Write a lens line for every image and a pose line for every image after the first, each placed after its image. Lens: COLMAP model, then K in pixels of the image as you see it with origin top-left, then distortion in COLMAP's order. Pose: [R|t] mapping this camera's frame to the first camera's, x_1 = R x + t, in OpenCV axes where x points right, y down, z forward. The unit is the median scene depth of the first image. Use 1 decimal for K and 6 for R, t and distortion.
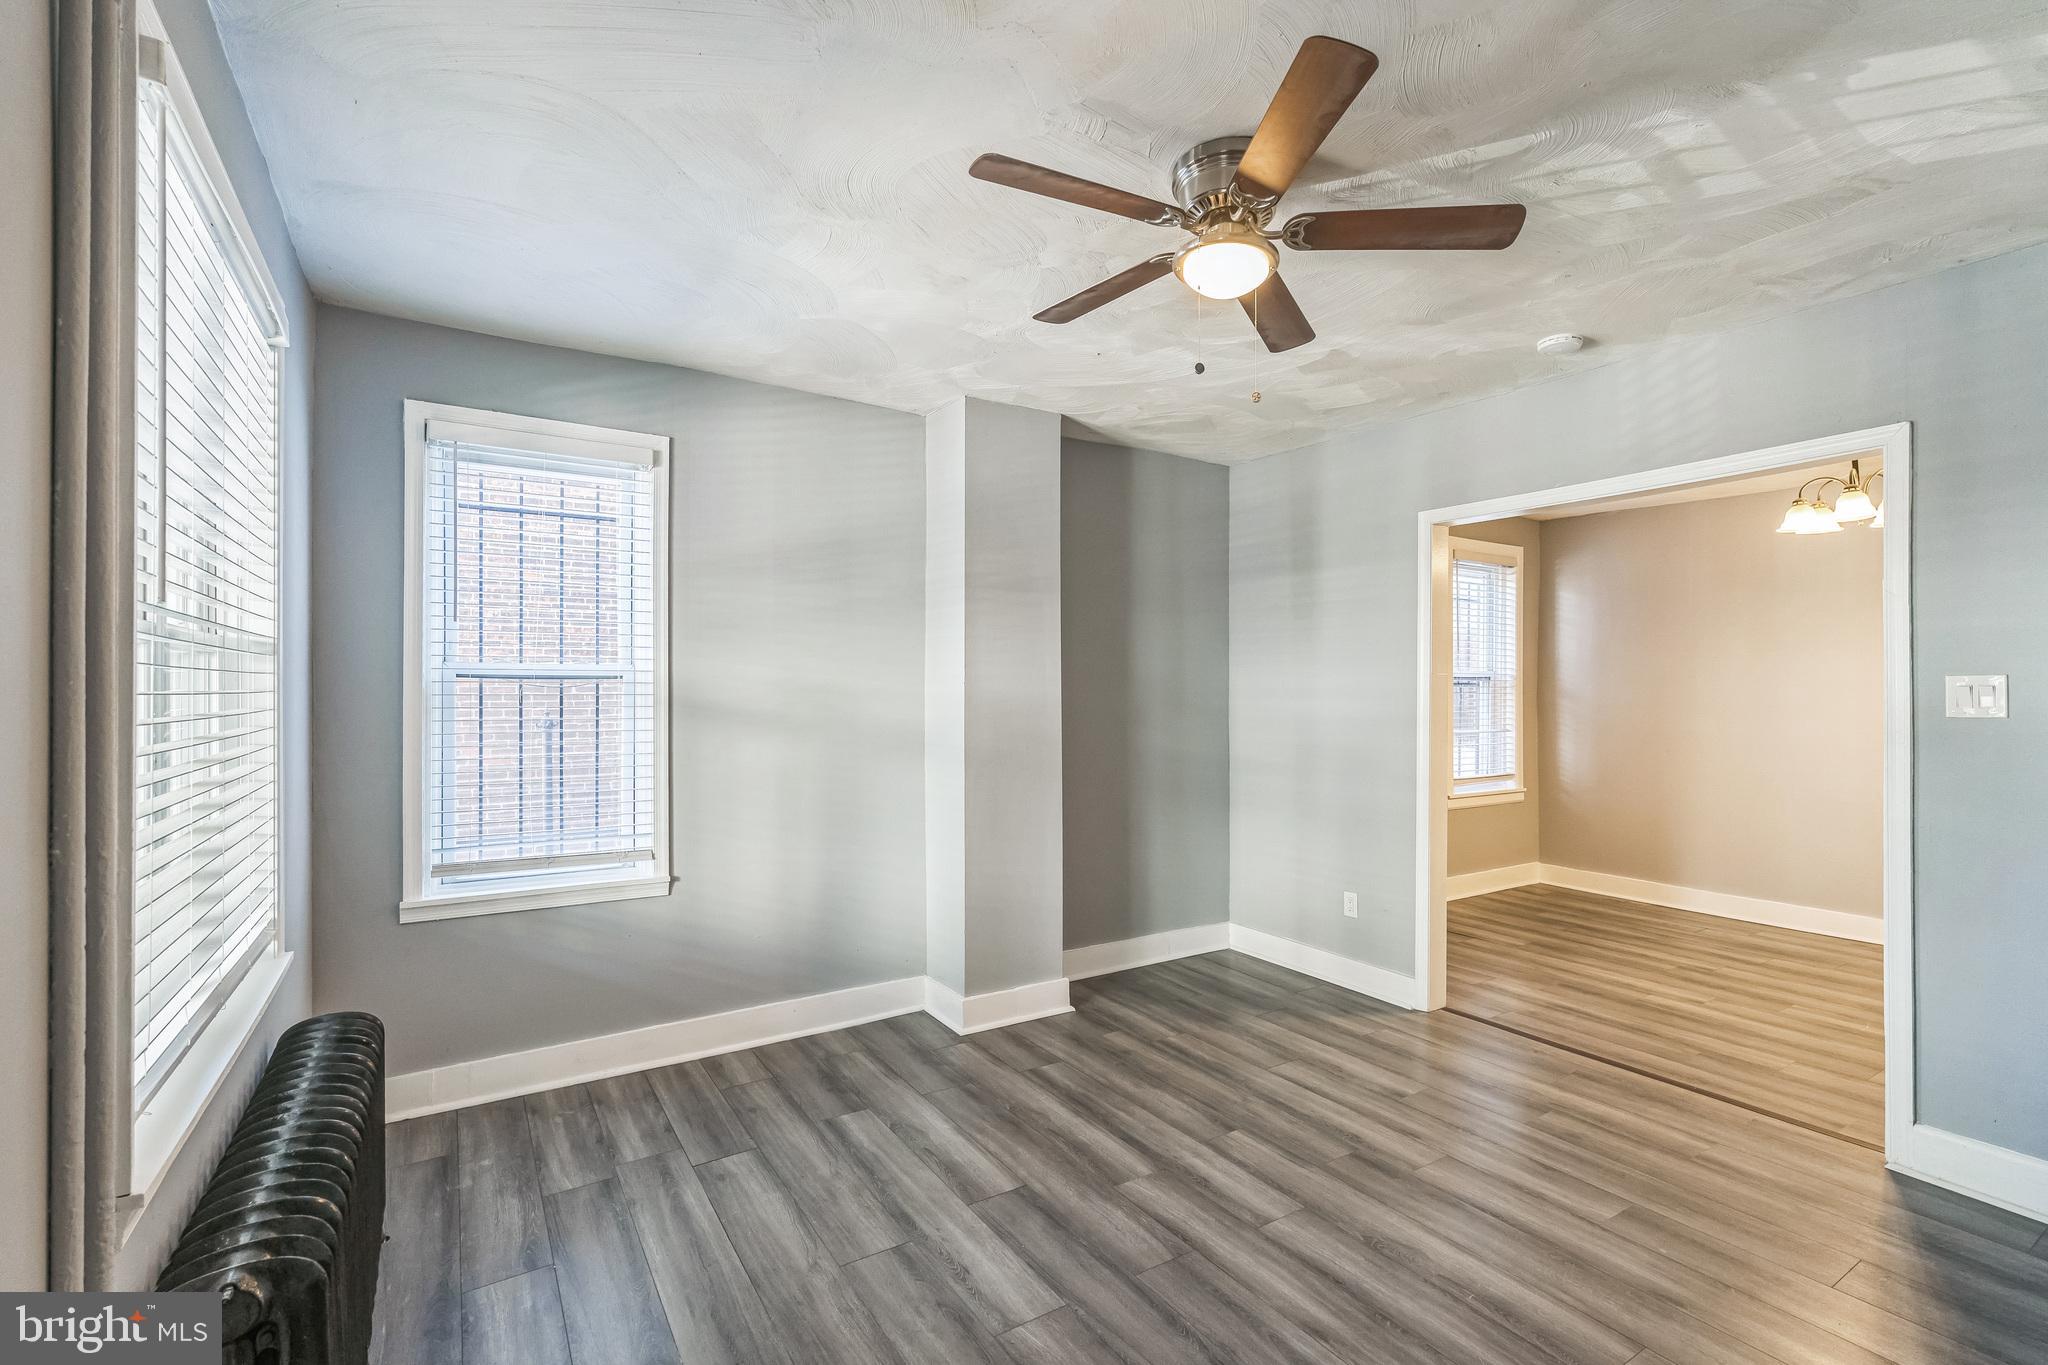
lens RADIAL K [[904.6, 0, 1032.9], [0, 904.6, 688.2], [0, 0, 1]] dist [0.001424, 0.000559]
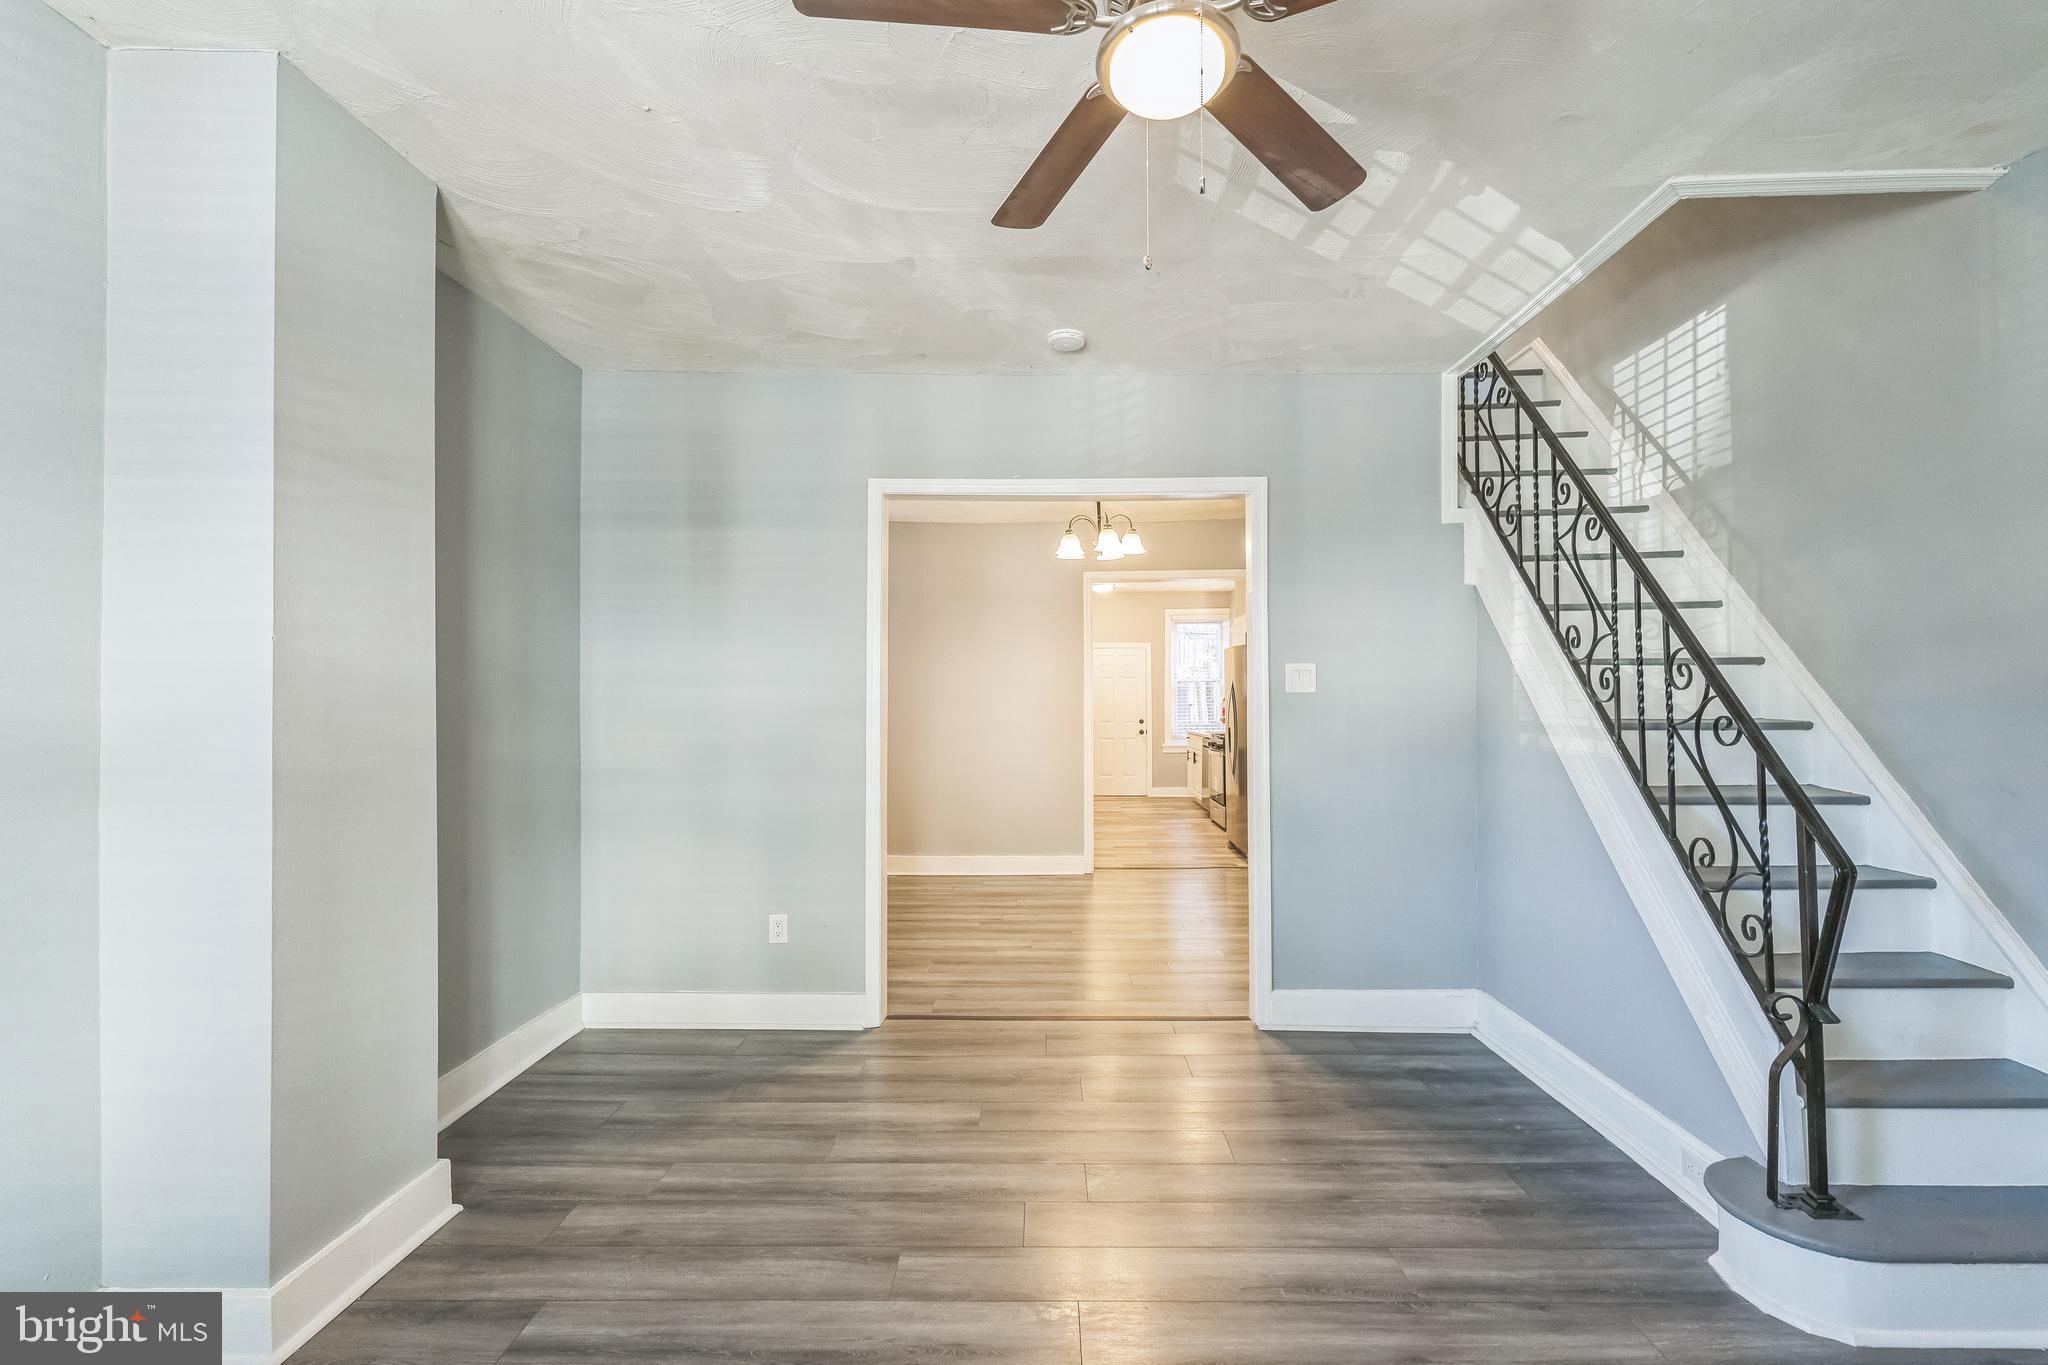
lens RADIAL K [[904.6, 0, 1032.9], [0, 904.6, 688.2], [0, 0, 1]] dist [0.001424, 0.000559]
pose [[0.547141, 0.006755, 0.837013, -0.244188], [-0.000608, 0.999970, -0.007673, 0.023043], [-0.837040, 0.003689, 0.547129, 0.367107]]
